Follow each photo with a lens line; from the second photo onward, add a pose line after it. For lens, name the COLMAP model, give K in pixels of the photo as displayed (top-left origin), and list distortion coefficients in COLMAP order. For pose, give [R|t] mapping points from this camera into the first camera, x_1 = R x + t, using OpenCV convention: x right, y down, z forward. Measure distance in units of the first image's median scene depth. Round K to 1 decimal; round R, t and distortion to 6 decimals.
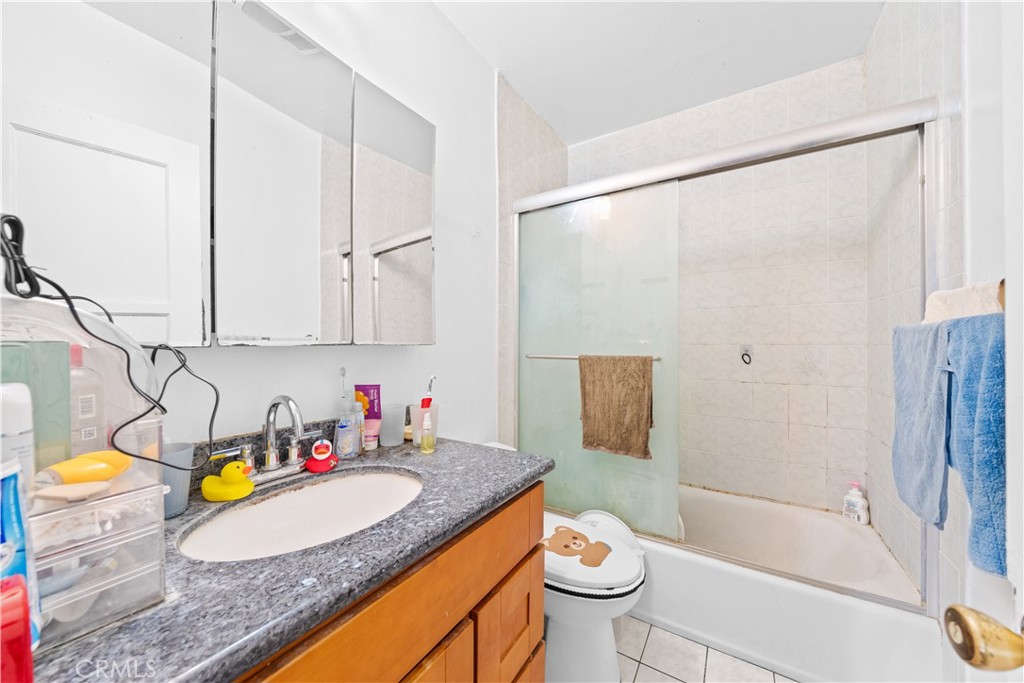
lens RADIAL K [[351.4, 0, 517.4], [0, 351.4, 340.5], [0, 0, 1]] dist [-0.007074, 0.000129]
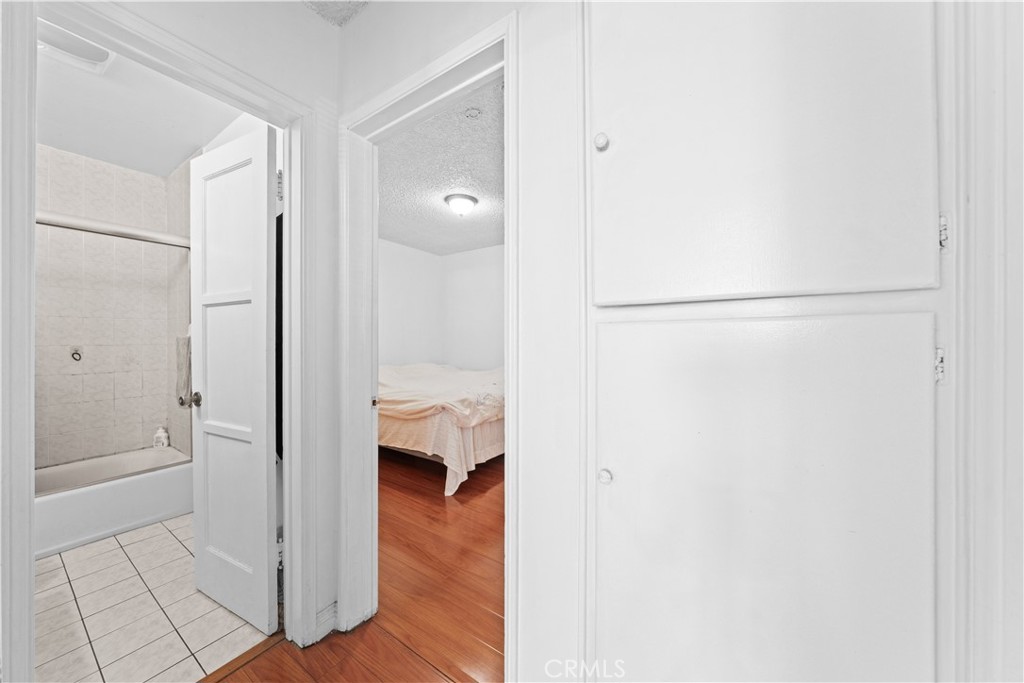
lens RADIAL K [[351.4, 0, 510.9], [0, 351.4, 341.0], [0, 0, 1]] dist [-0.007074, 0.000129]
pose [[0.014227, 0.000940, 0.999898, -0.684778], [0.003815, 0.999992, -0.000995, 0.000821], [-0.999892, 0.003829, 0.014223, -0.709261]]
